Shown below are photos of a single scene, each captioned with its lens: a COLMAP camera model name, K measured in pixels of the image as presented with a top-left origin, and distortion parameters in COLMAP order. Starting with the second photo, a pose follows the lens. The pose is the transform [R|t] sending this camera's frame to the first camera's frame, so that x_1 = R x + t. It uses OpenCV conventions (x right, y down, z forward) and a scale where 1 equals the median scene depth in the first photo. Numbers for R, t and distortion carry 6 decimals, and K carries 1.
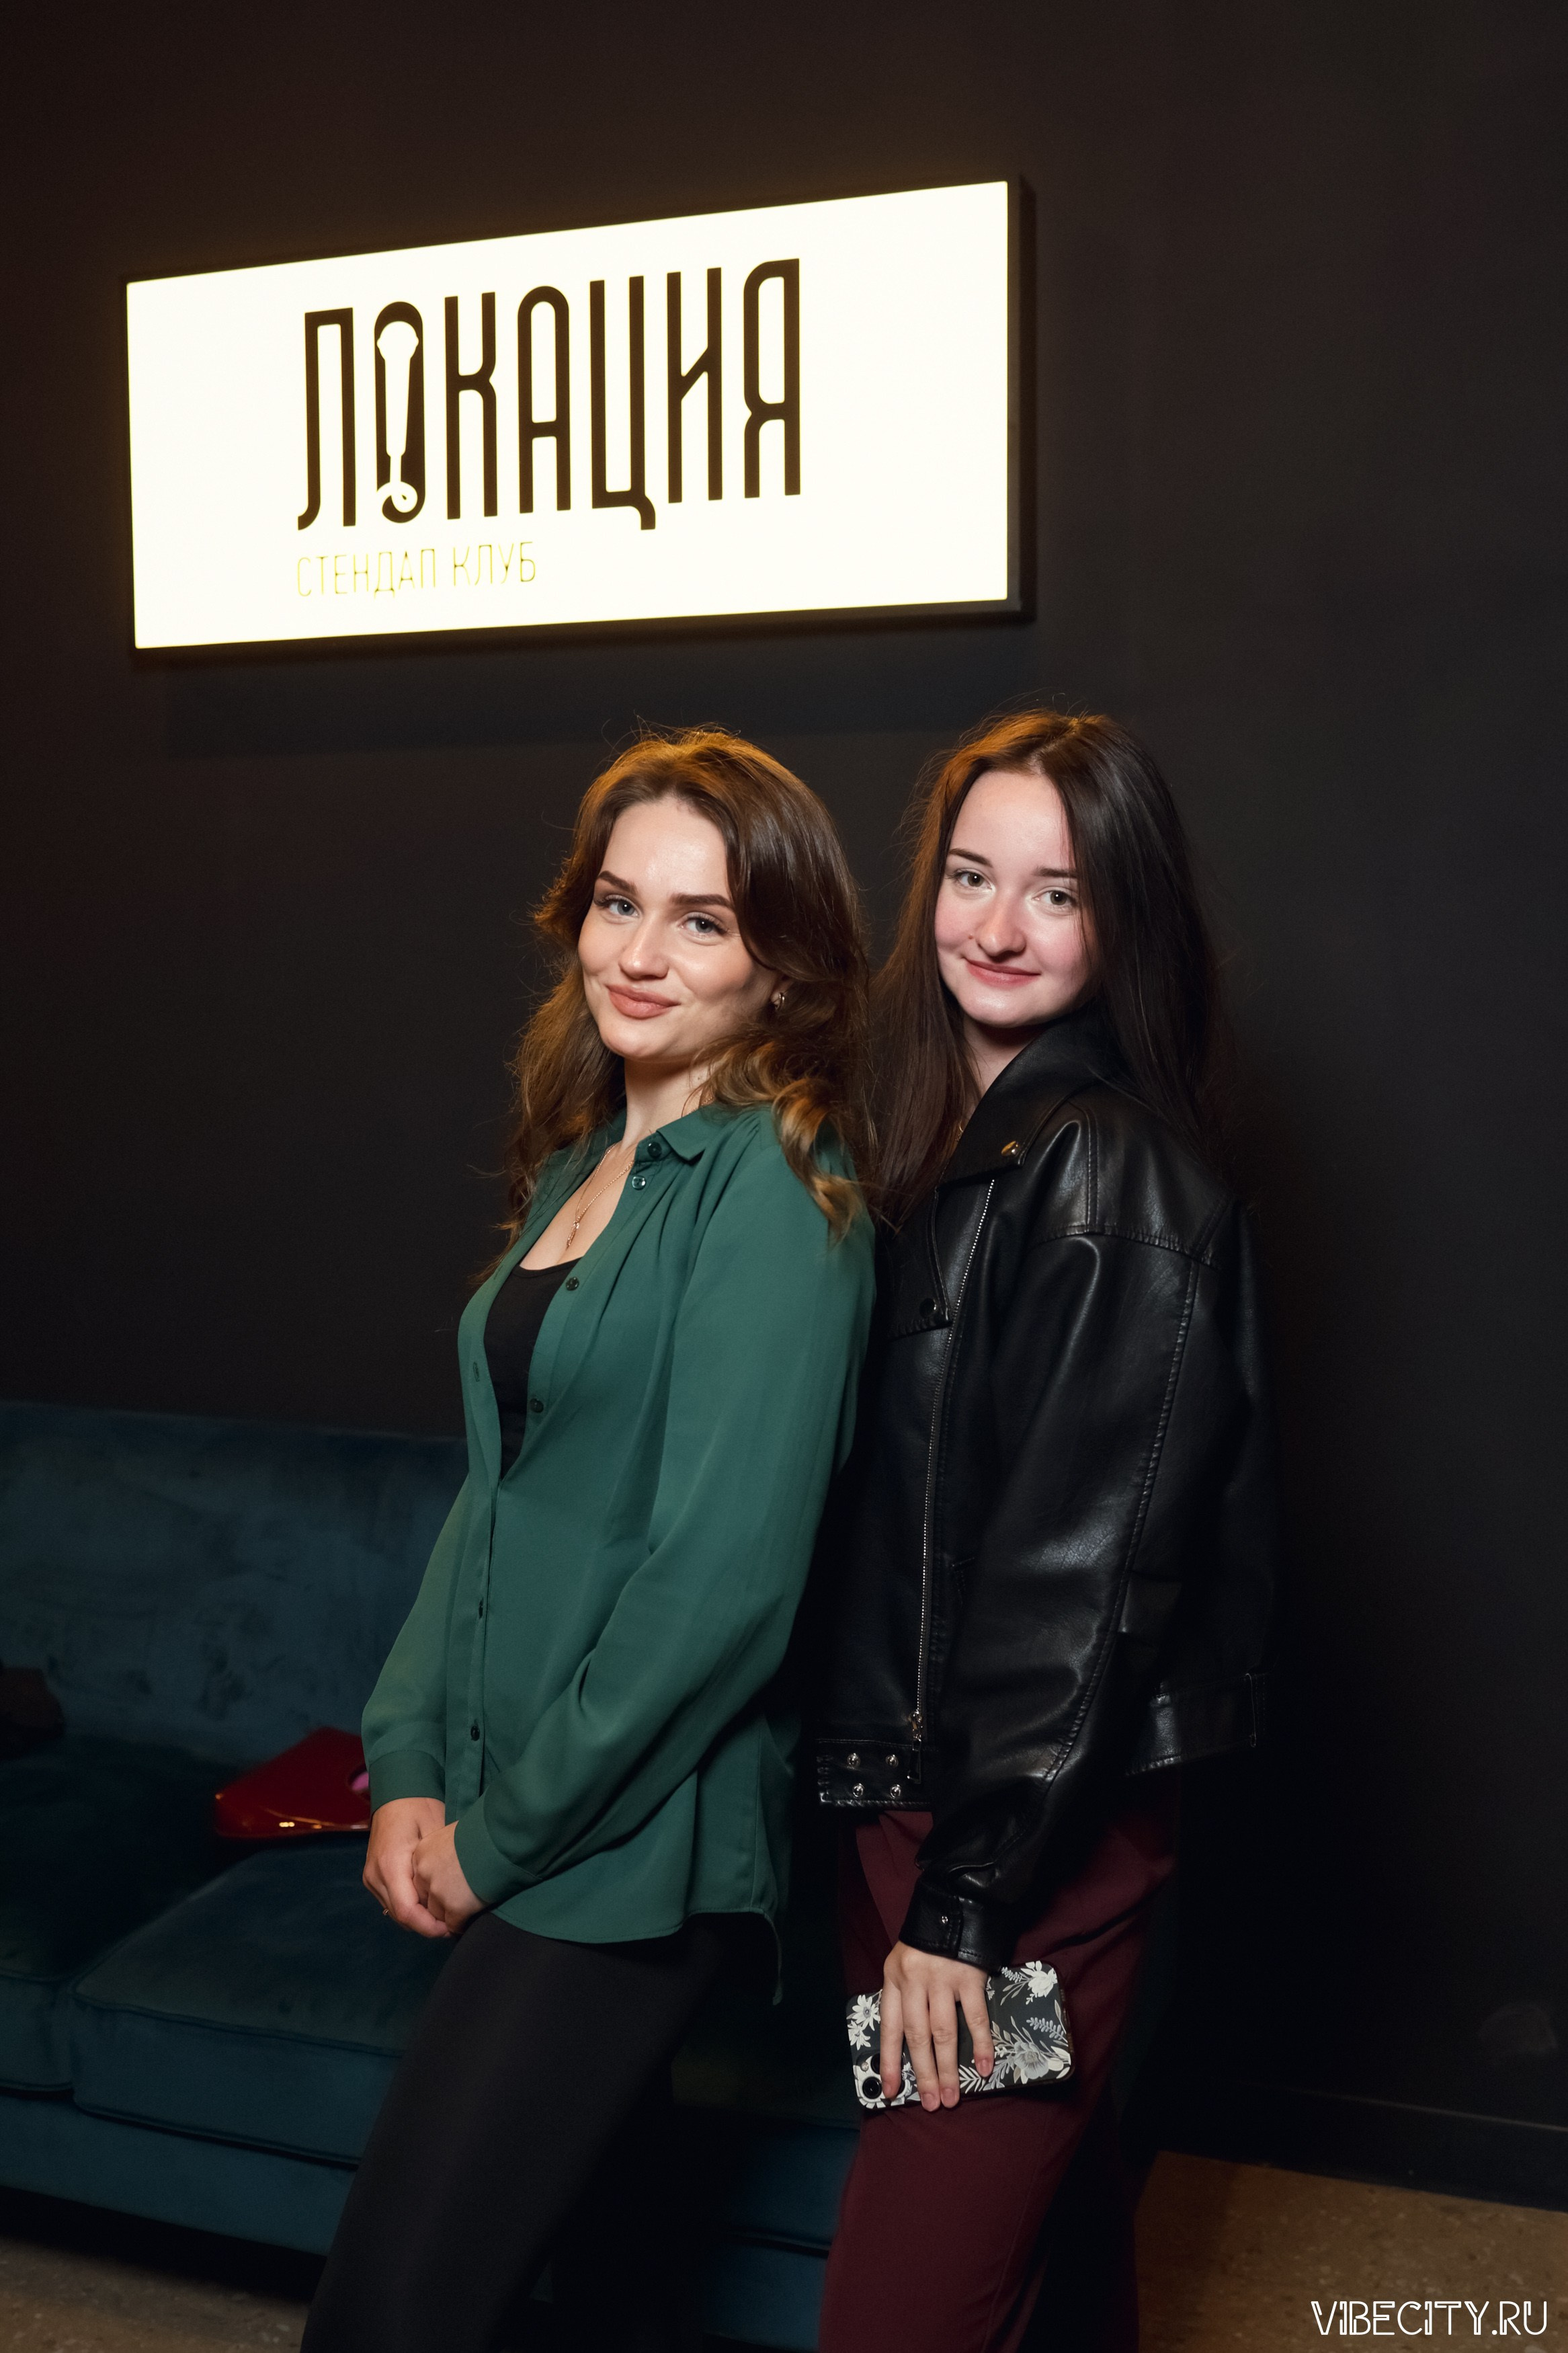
lens RADIAL K [[2391.5, 0, 765.1], [0, 2391.5, 1180.1], [0, 0, 1]] dist [-0.037171, 0.000000]
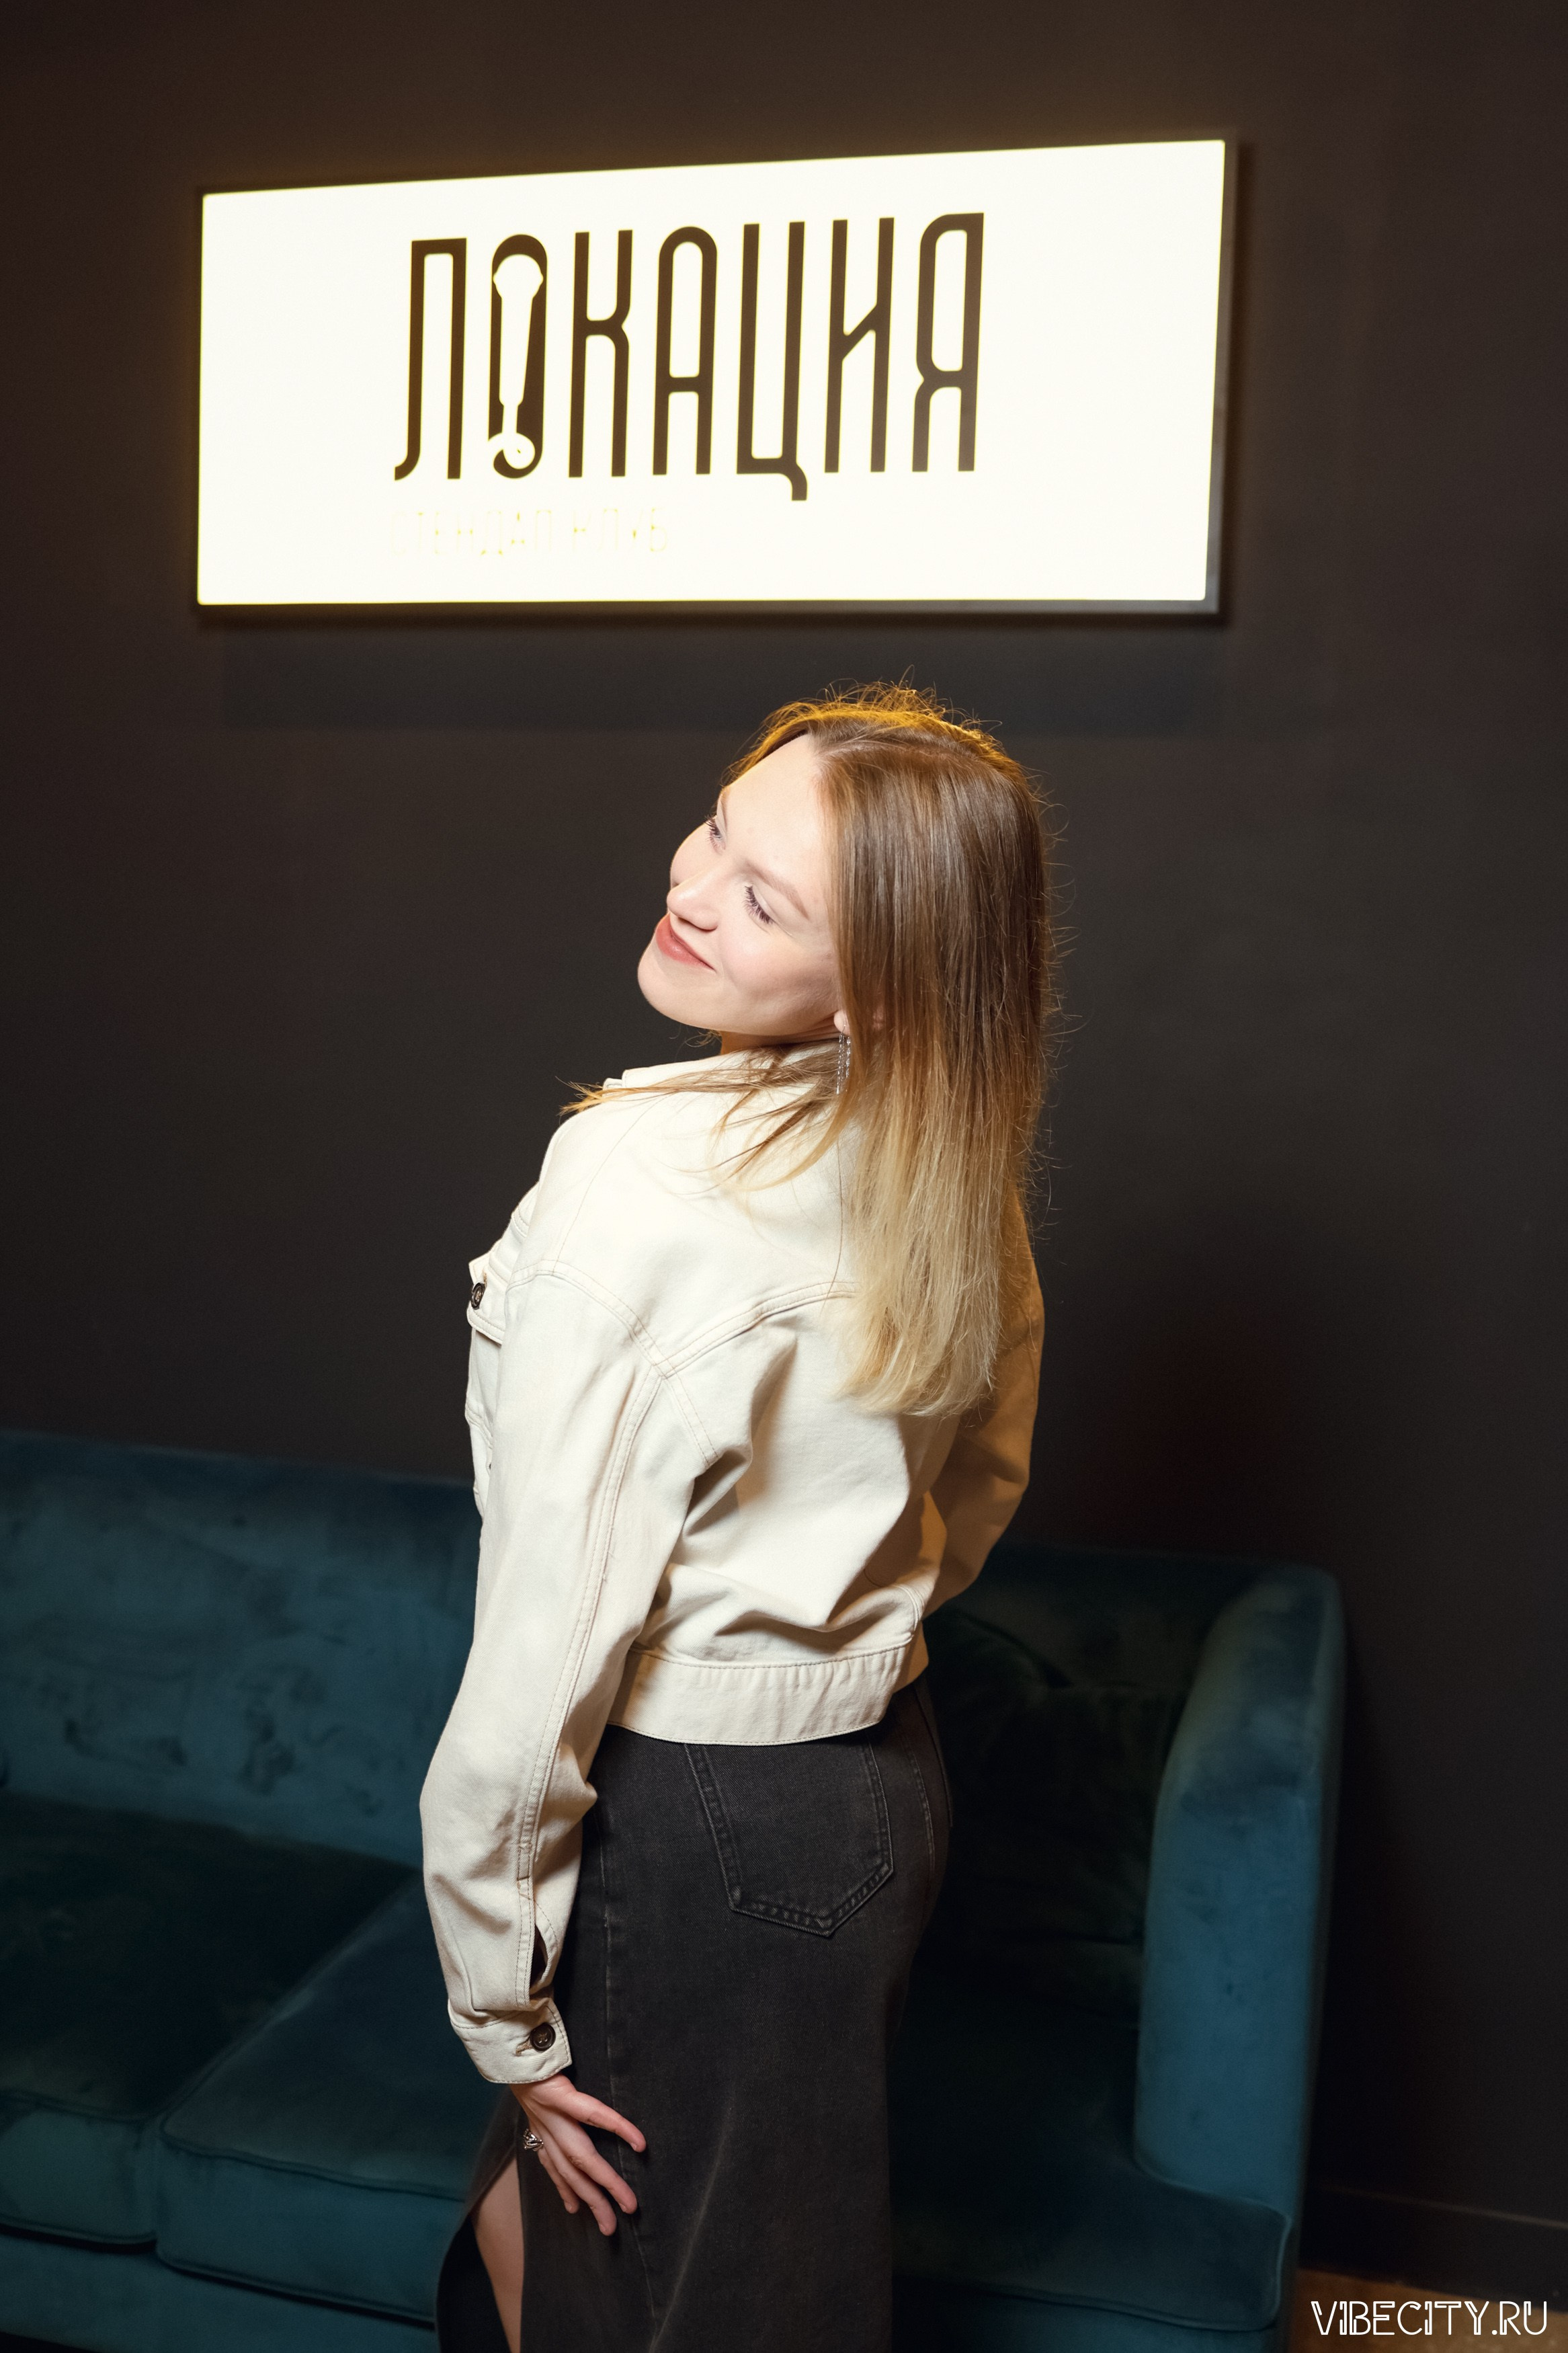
lens RADIAL K [[2391.5, 0, 778.6], [0, 2391.5, 1186.0], [0, 0, 1]] dist [-0.037171, 0.000000]
pose [[0.996528, 0.028473, 0.078235, -0.118827], [-0.029418, 0.999507, 0.010952, -0.021617], [-0.077885, -0.013215, 0.996875, 0.090814]]
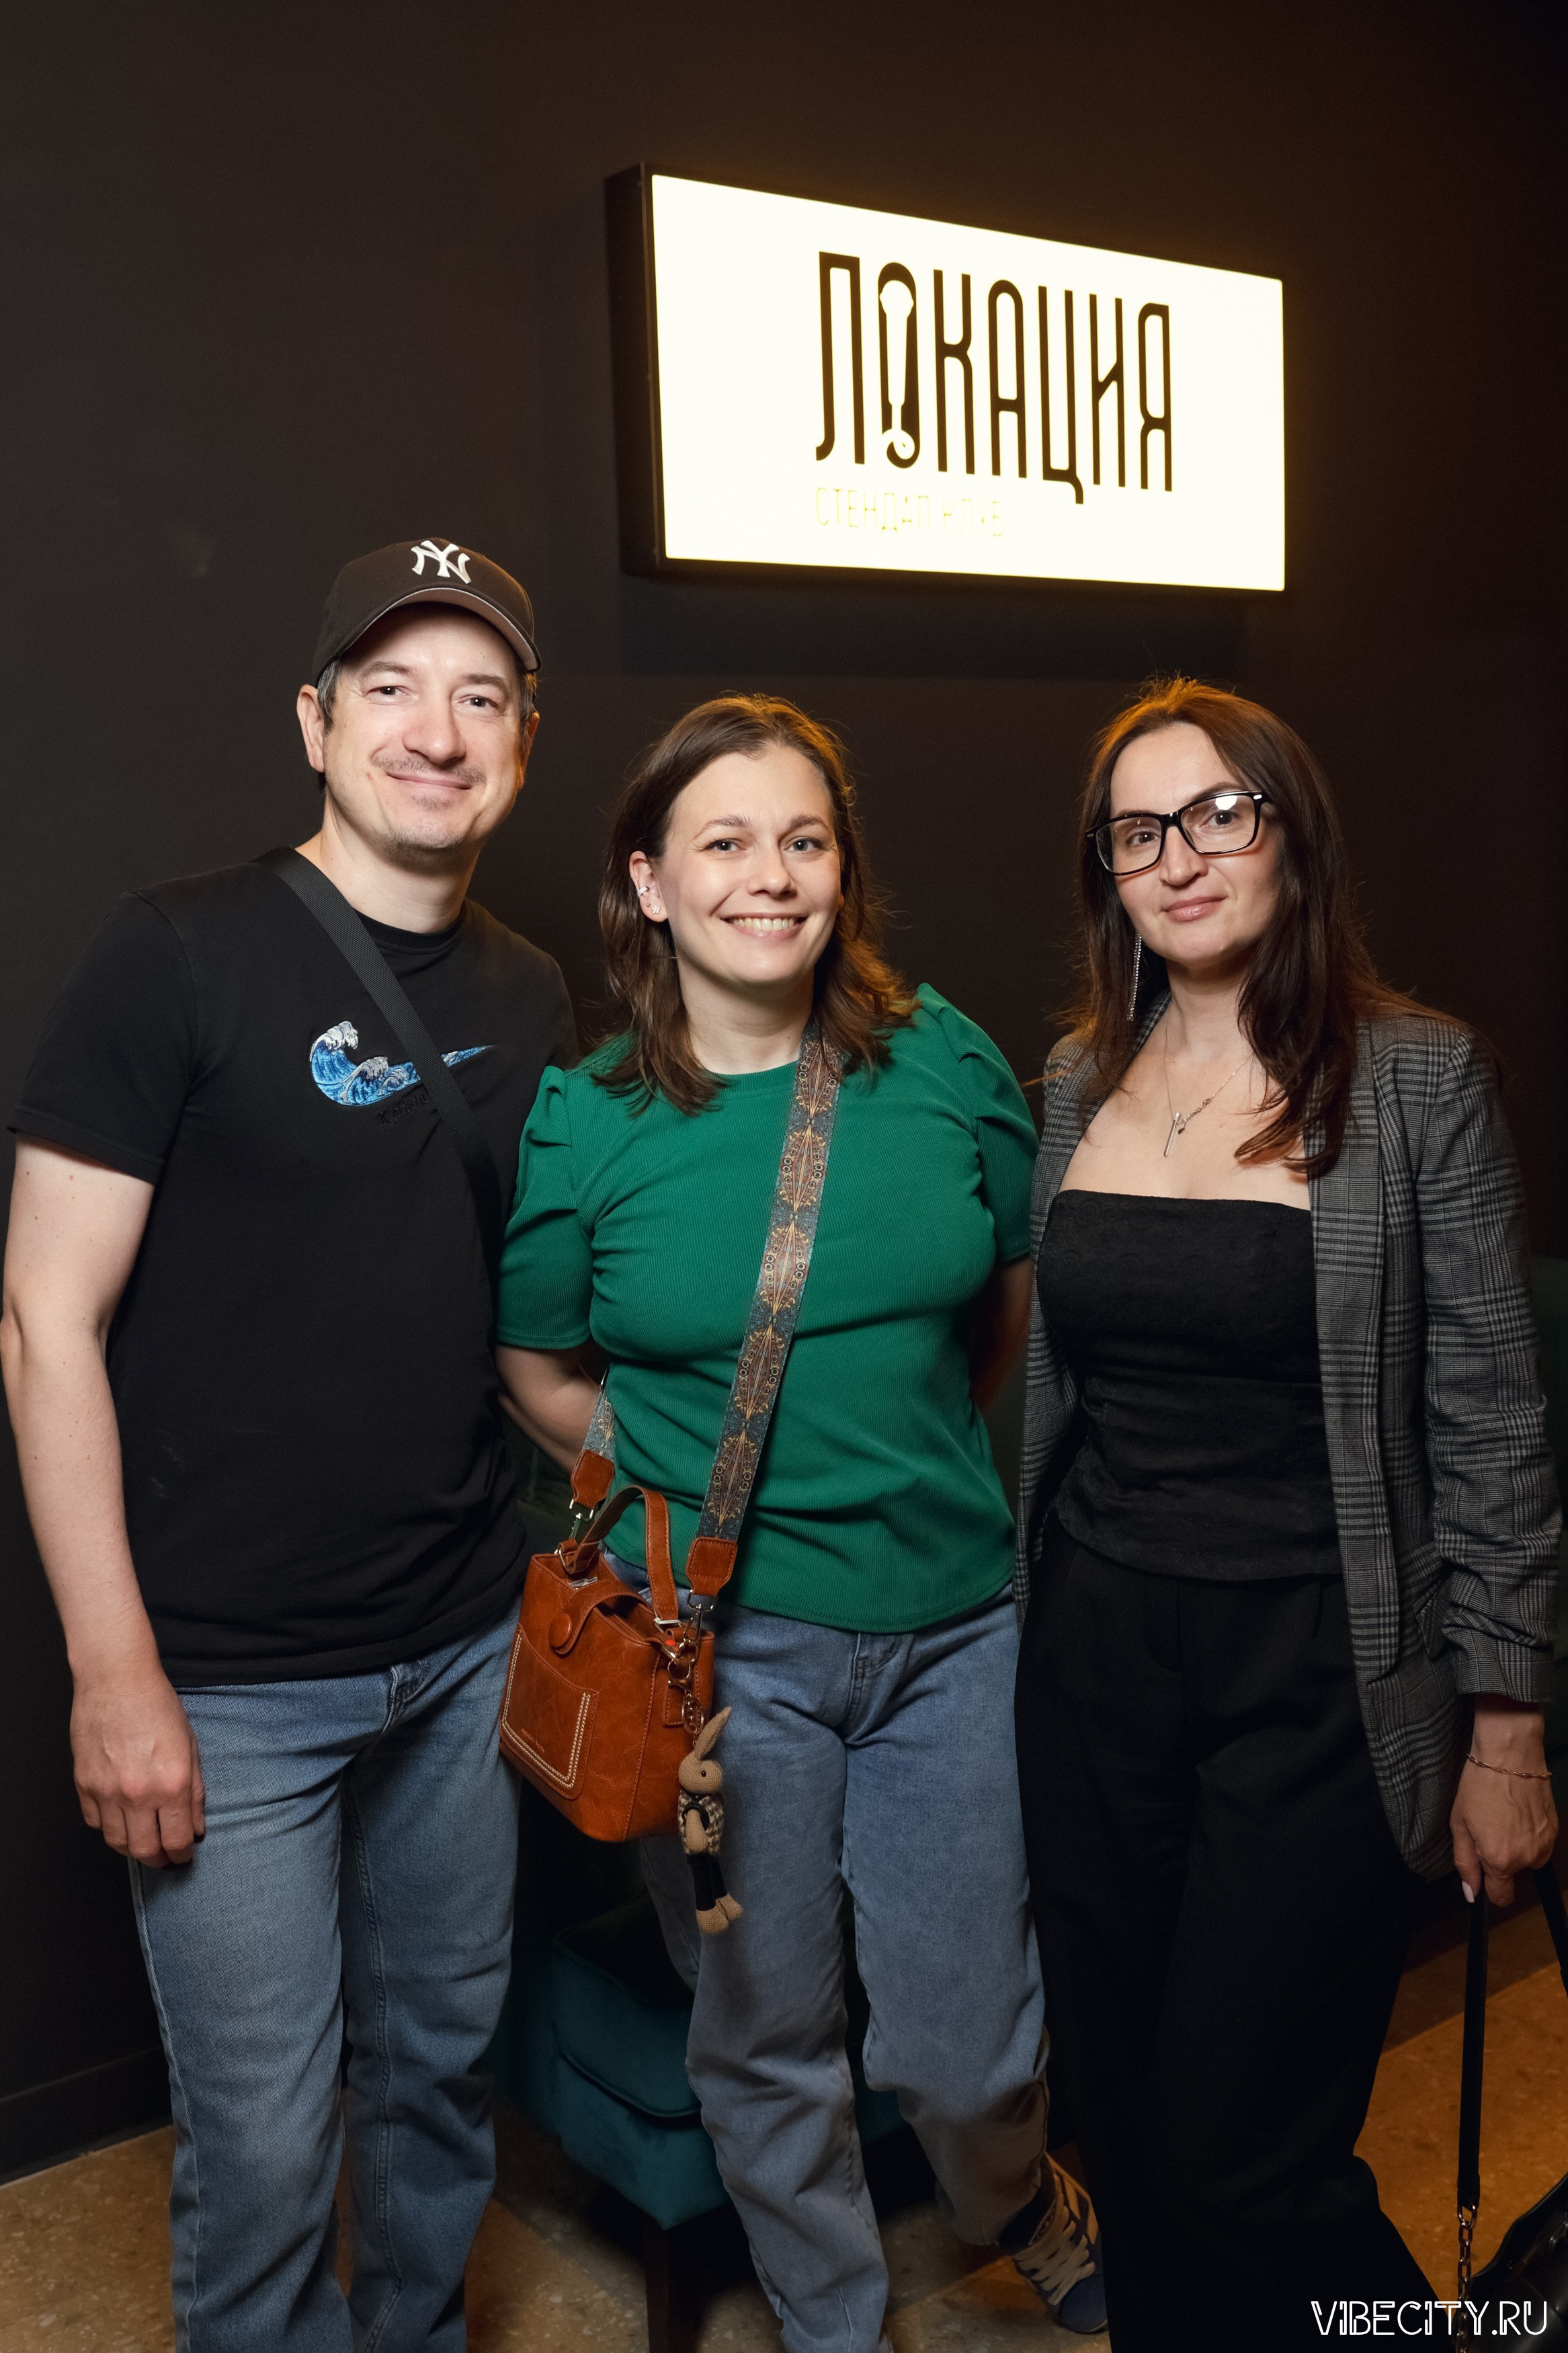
lens RADIAL K [[2391.5, 0, 799.8], [0, 2391.5, 1247.0], [0, 0, 1]] dist [-0.037171, 0.000000]
pose [[0.531602, -0.158053, 0.832117, -1.173260], [0.120078, 0.986576, 0.110678, -0.050989], [-0.838439, 0.041082, 0.543444, 0.471117]]
